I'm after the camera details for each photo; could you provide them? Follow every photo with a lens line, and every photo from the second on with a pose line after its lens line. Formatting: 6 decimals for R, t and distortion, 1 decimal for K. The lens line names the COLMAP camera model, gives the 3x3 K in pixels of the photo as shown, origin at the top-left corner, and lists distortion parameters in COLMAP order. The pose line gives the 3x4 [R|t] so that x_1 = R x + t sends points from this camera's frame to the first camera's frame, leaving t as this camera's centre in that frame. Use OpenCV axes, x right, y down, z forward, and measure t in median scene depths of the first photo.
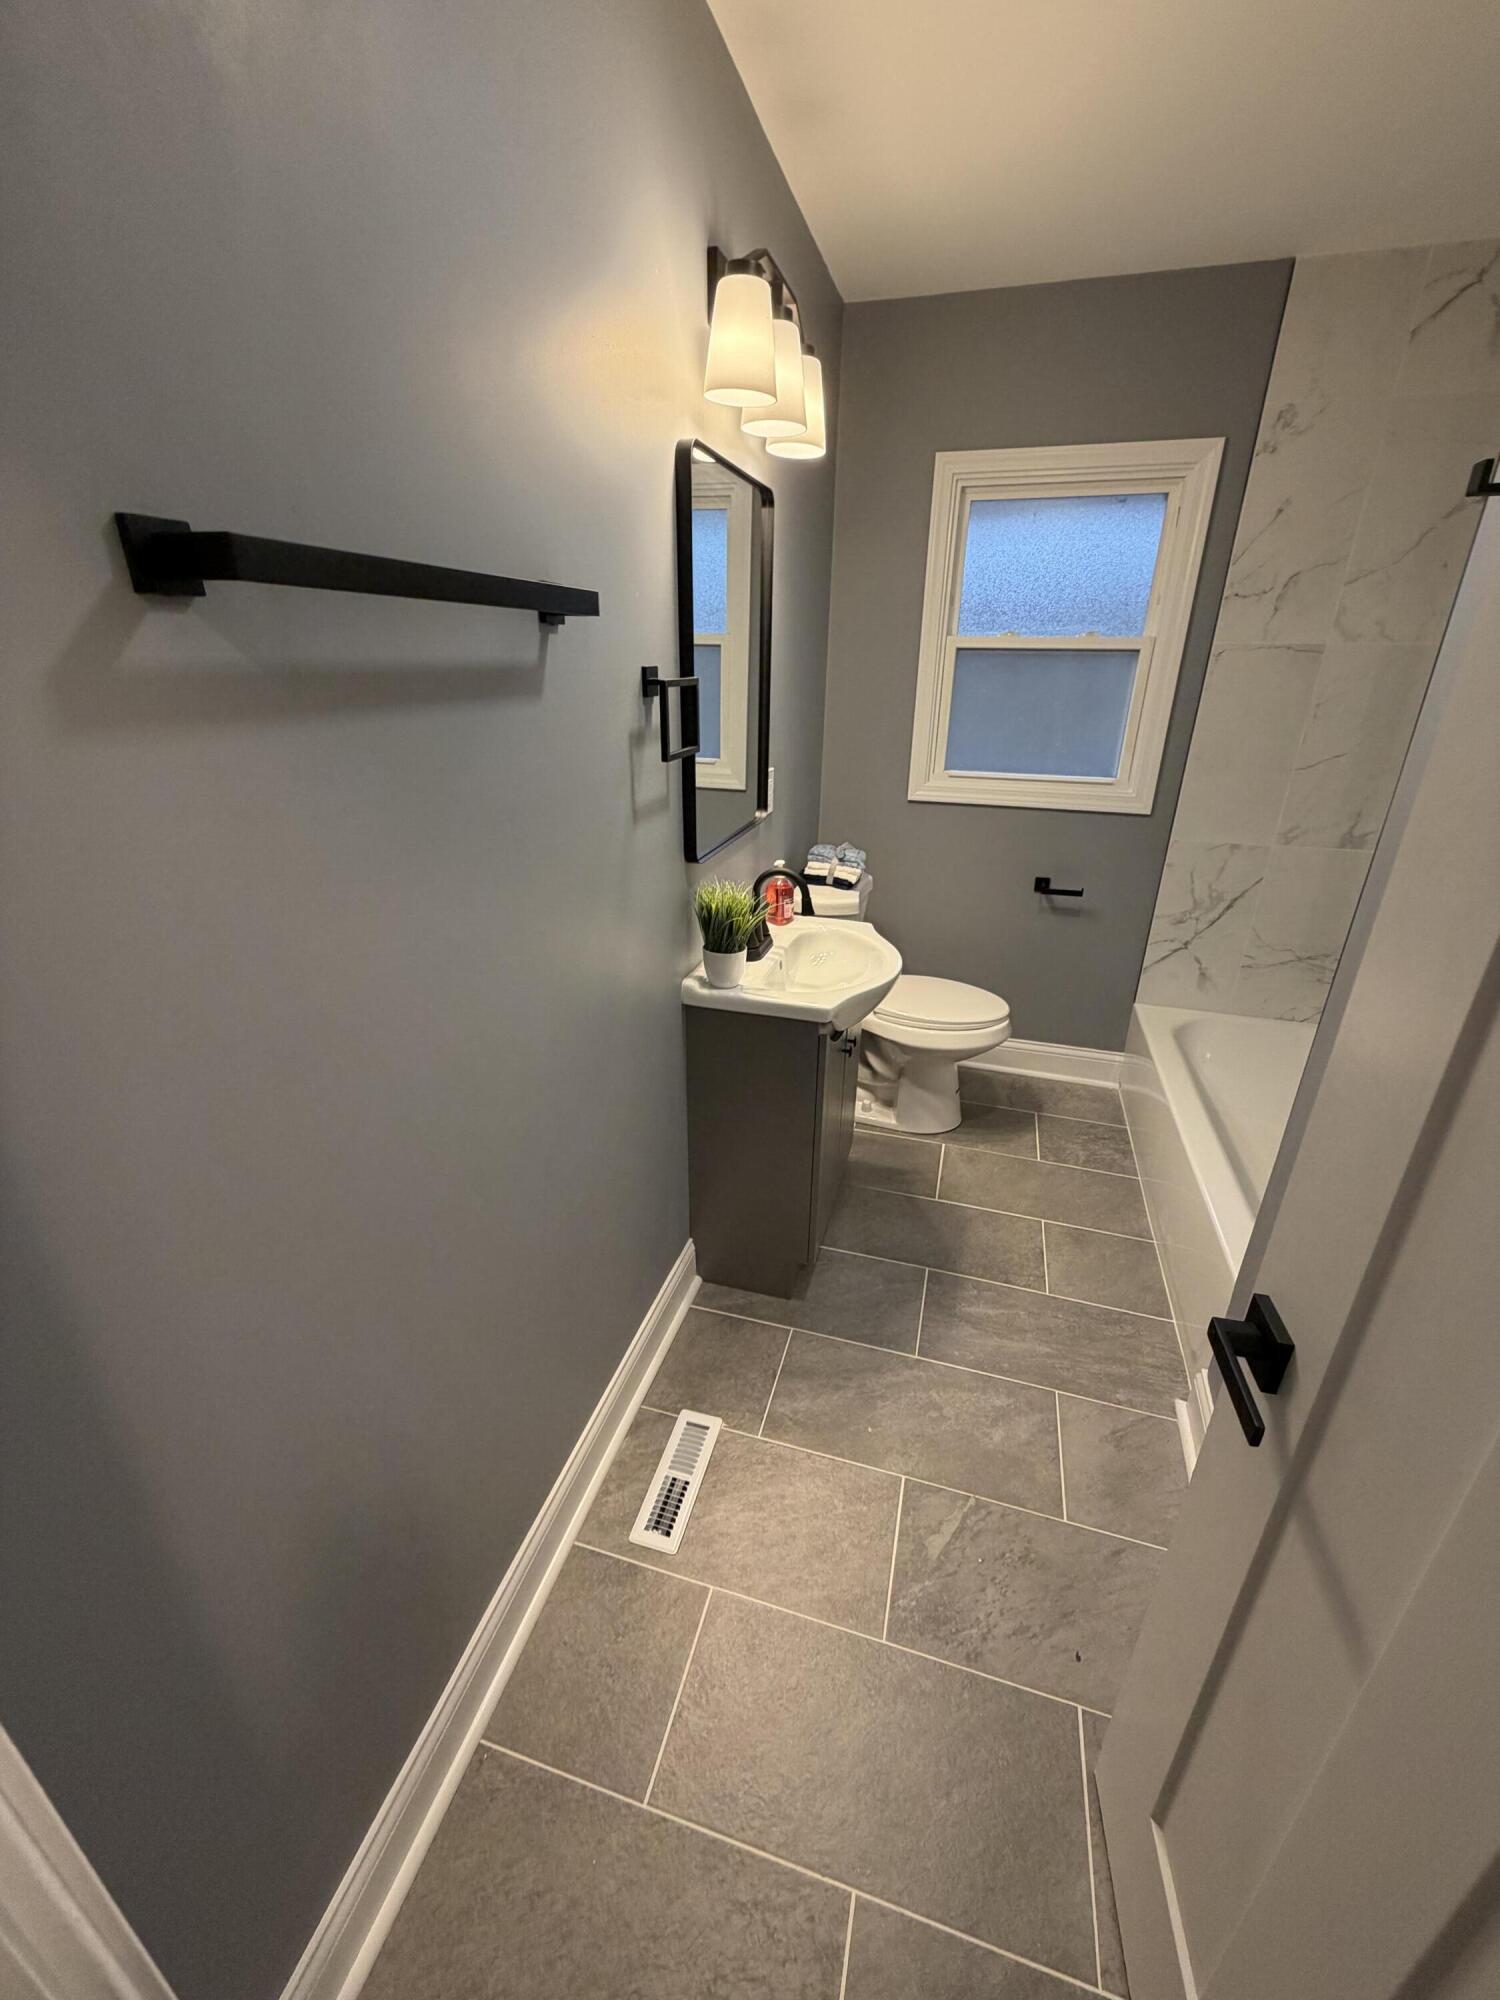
lens RADIAL K [[796.3, 0, 748.6], [0, 796.3, 994.7], [0, 0, 1]] dist [-0.002866, 0.000537]
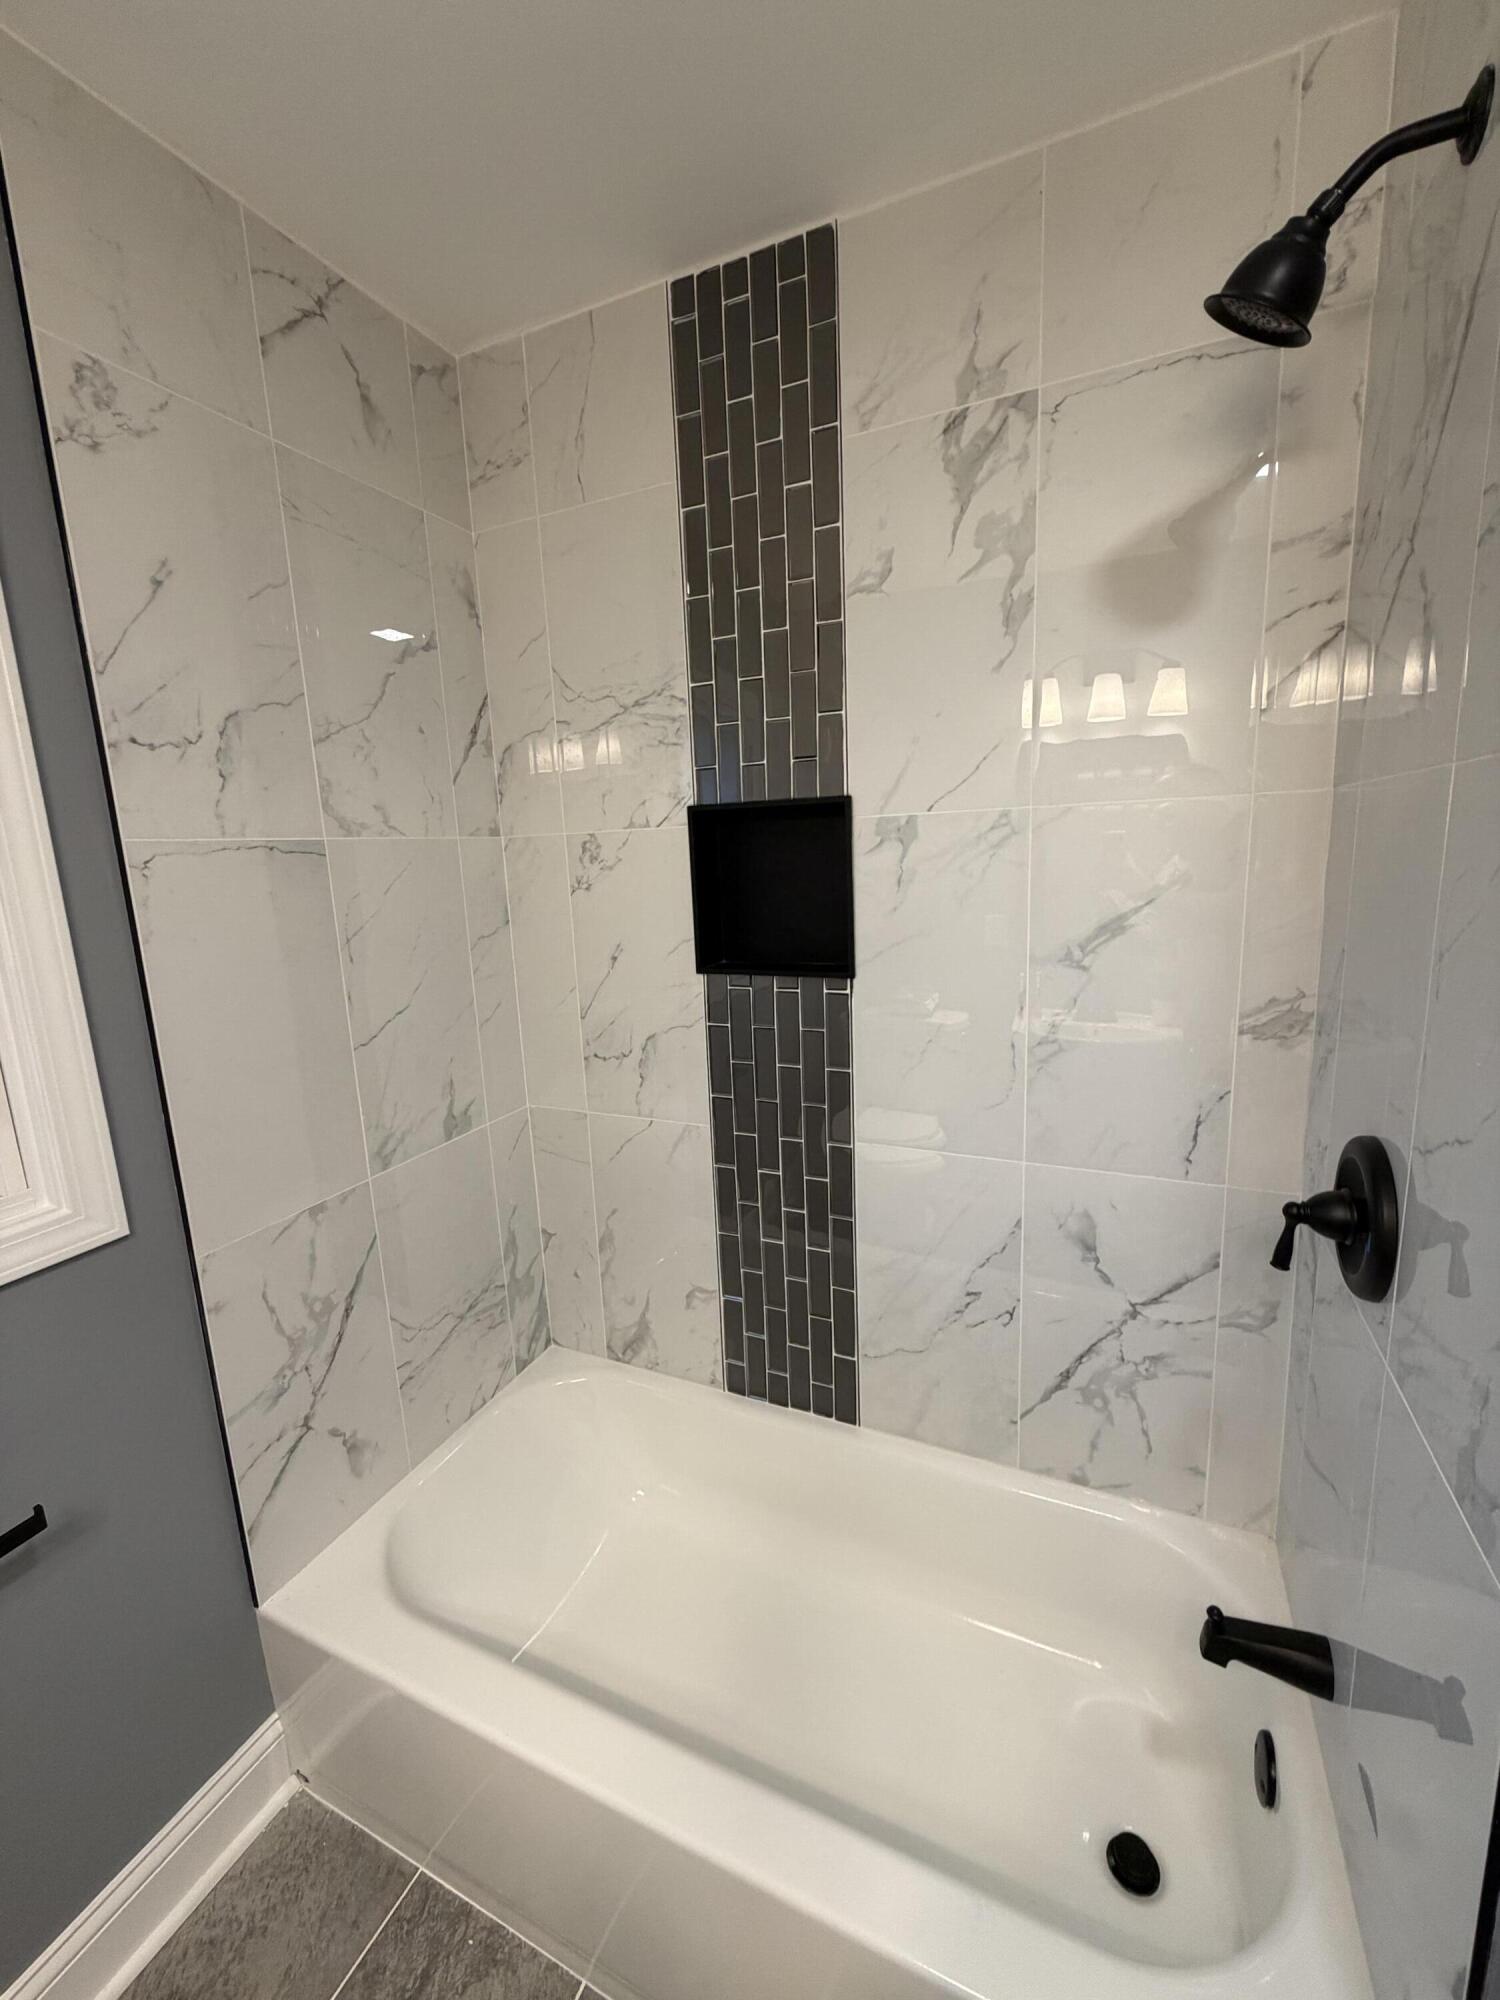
lens RADIAL K [[796.3, 0, 749.8], [0, 796.3, 994.1], [0, 0, 1]] dist [-0.002866, 0.000537]
pose [[0.137960, -0.189047, 0.972228, 0.178806], [0.427044, 0.897037, 0.113828, -0.249874], [-0.893644, 0.399481, 0.204487, 0.591289]]
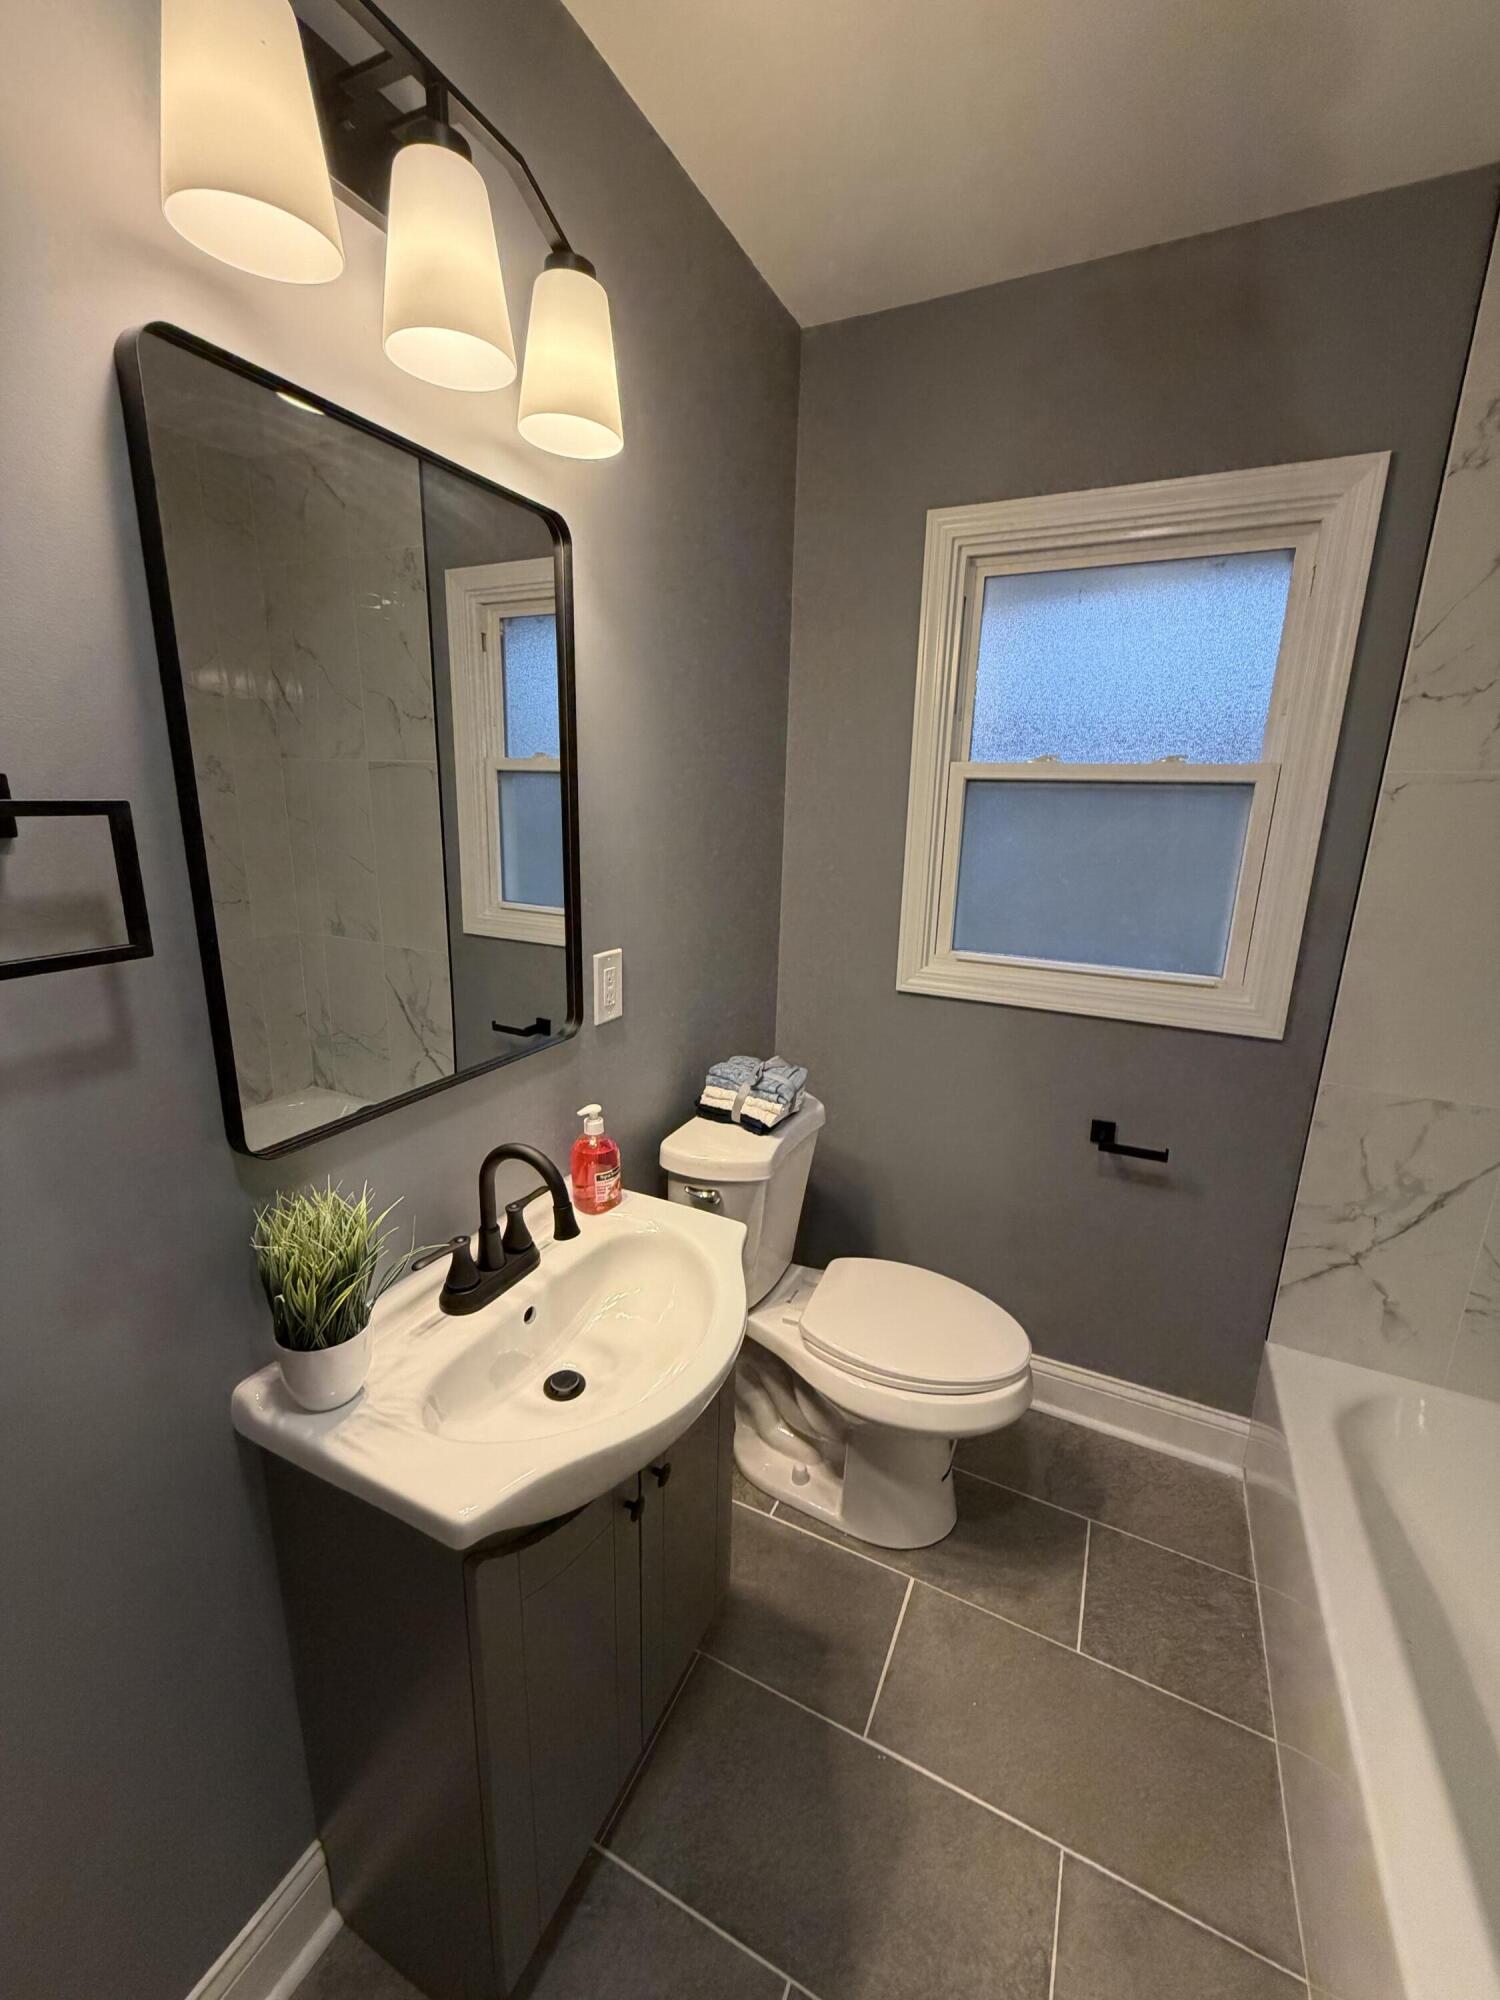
lens RADIAL K [[796.3, 0, 748.6], [0, 796.3, 995.0], [0, 0, 1]] dist [-0.002866, 0.000537]
pose [[0.986363, 0.052617, -0.155945, 0.198184], [-0.077288, 0.984628, -0.156636, -0.135417], [0.145307, 0.166553, 0.975267, 0.346998]]
